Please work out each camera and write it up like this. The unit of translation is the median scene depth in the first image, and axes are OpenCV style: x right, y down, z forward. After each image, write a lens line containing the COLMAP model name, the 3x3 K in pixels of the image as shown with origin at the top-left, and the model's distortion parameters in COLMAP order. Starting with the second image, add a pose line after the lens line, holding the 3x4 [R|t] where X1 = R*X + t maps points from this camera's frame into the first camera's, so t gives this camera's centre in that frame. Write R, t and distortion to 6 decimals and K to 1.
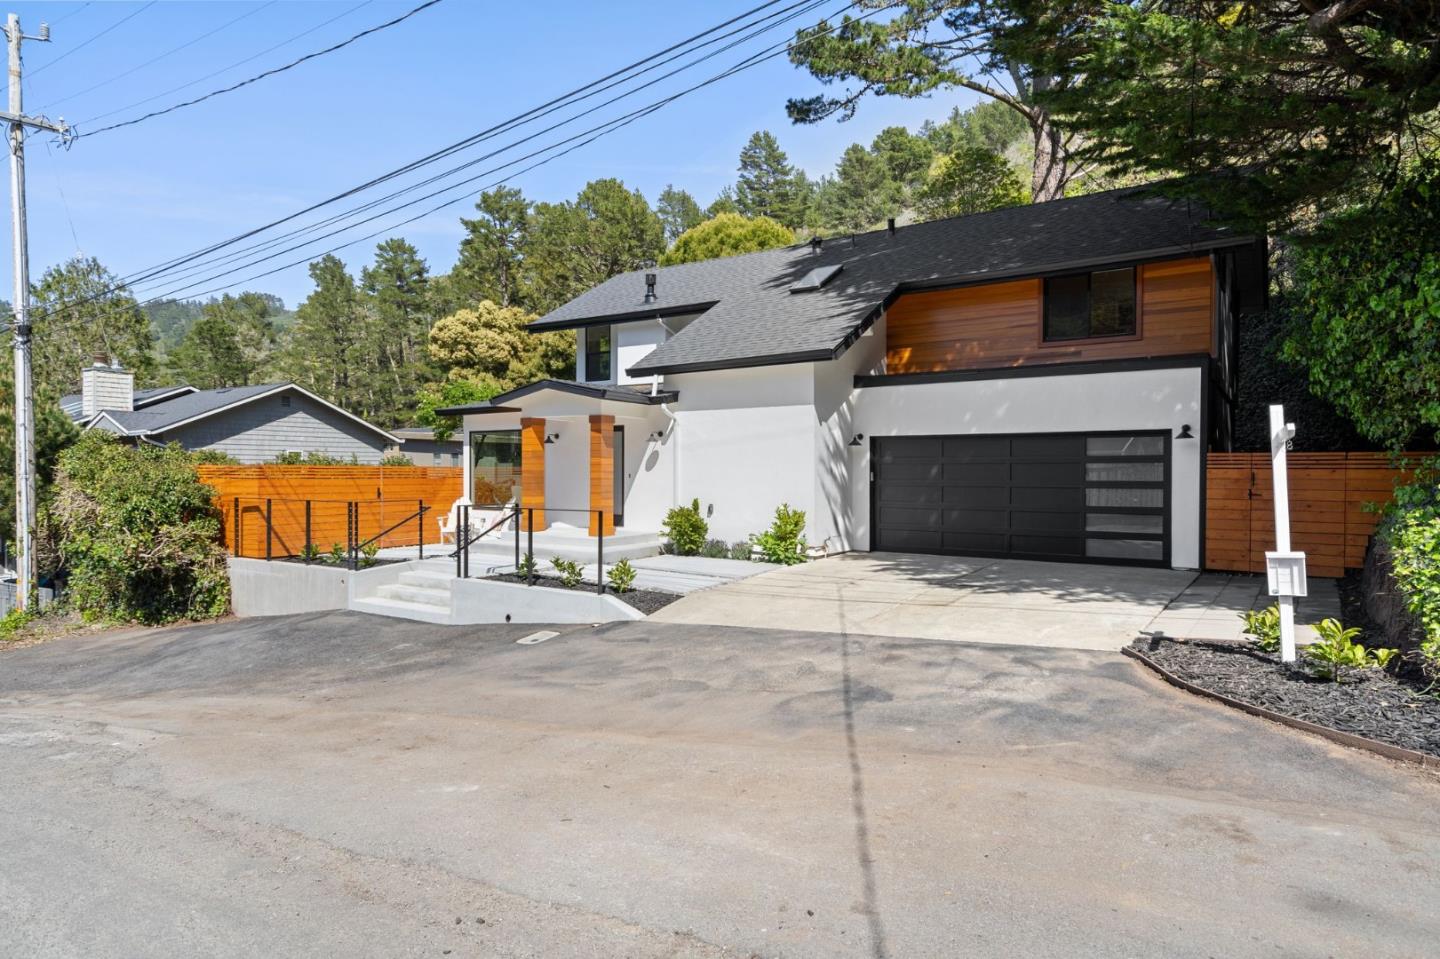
lens RADIAL K [[834.4, 0, 746.4], [0, 834.4, 480.0], [0, 0, 1]] dist [0.033265, -0.000050]
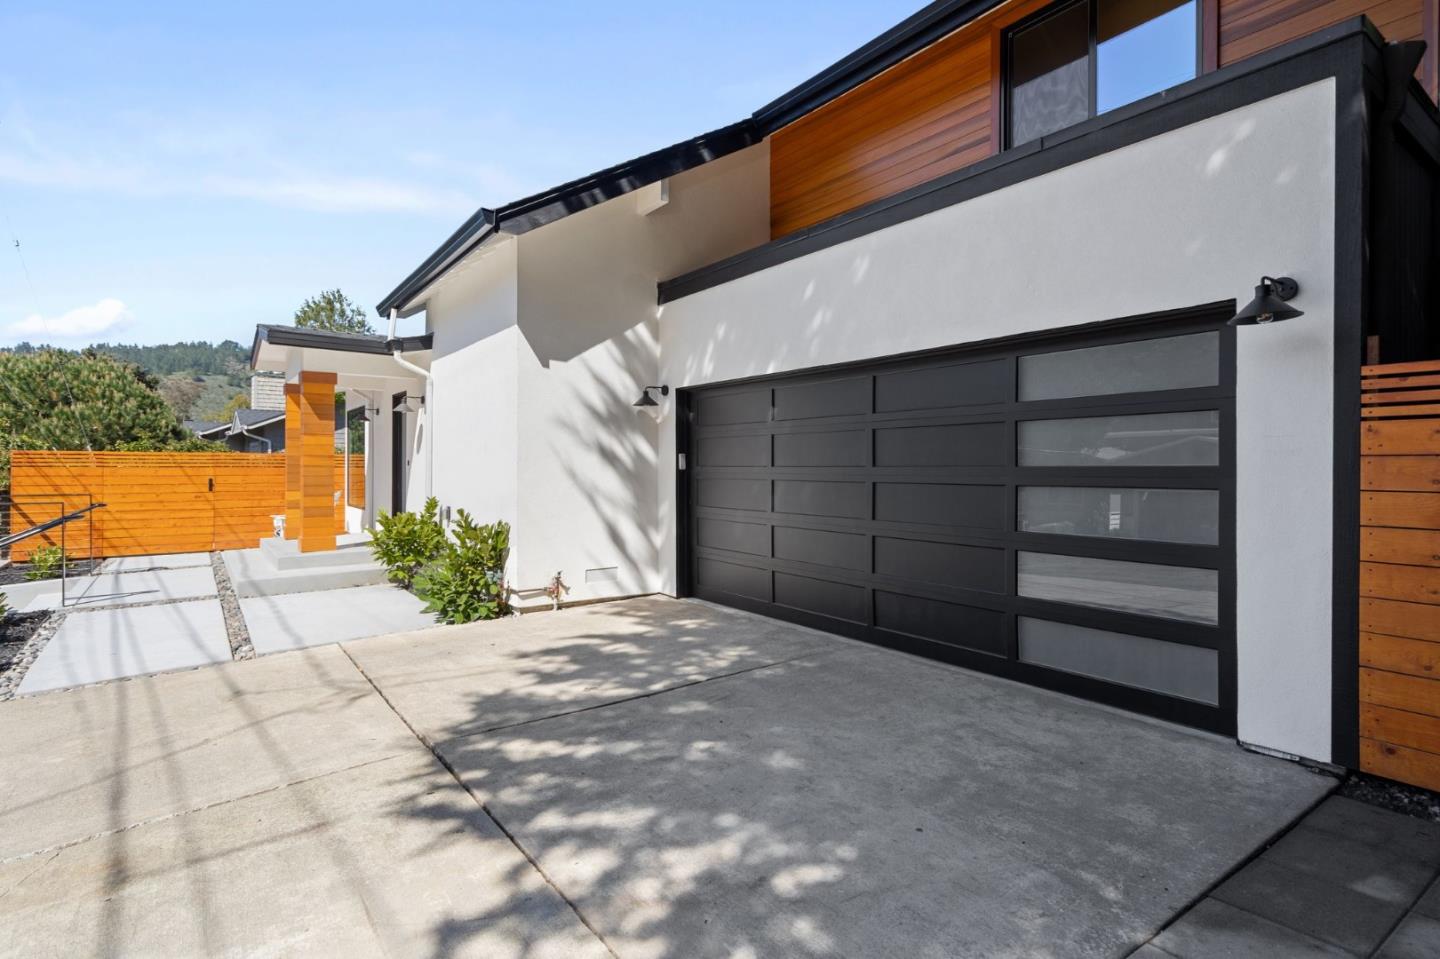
lens RADIAL K [[734.7, 0, 723.0], [0, 734.7, 466.5], [0, 0, 1]] dist [-0.000147, 0.000525]
pose [[0.936117, -0.004482, -0.351660, 0.413940], [0.003108, 0.999985, -0.004471, 0.002309], [0.351675, 0.003093, 0.936117, 0.662400]]
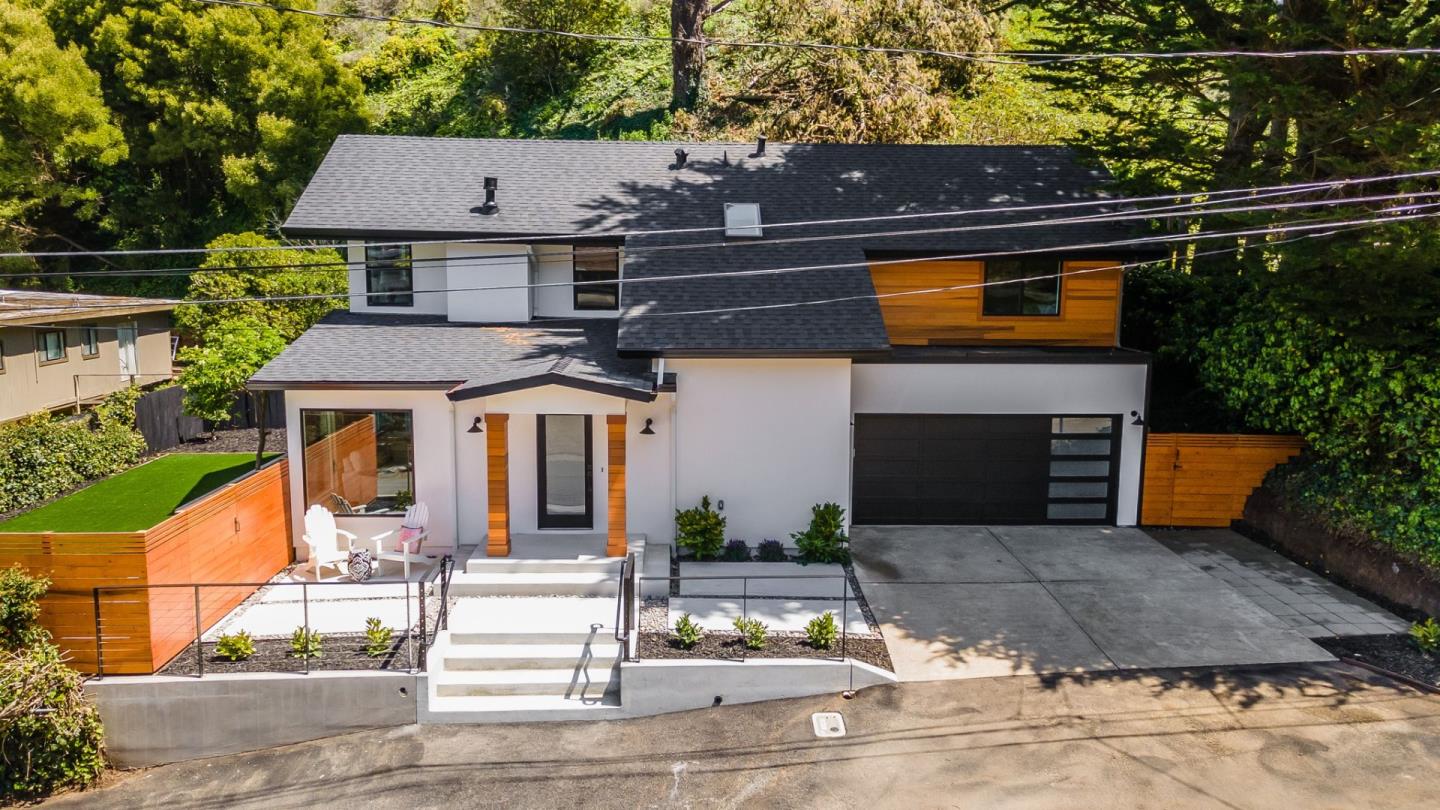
lens RADIAL K [[1040.4, 0, 720.0], [0, 1040.4, 405.0], [0, 0, 1]] dist [0.034032, -0.000544]
pose [[0.810601, -0.075360, 0.580729, -0.816812], [-0.003720, 0.991002, 0.133792, -0.265870], [-0.585587, -0.110612, 0.803027, 0.133107]]
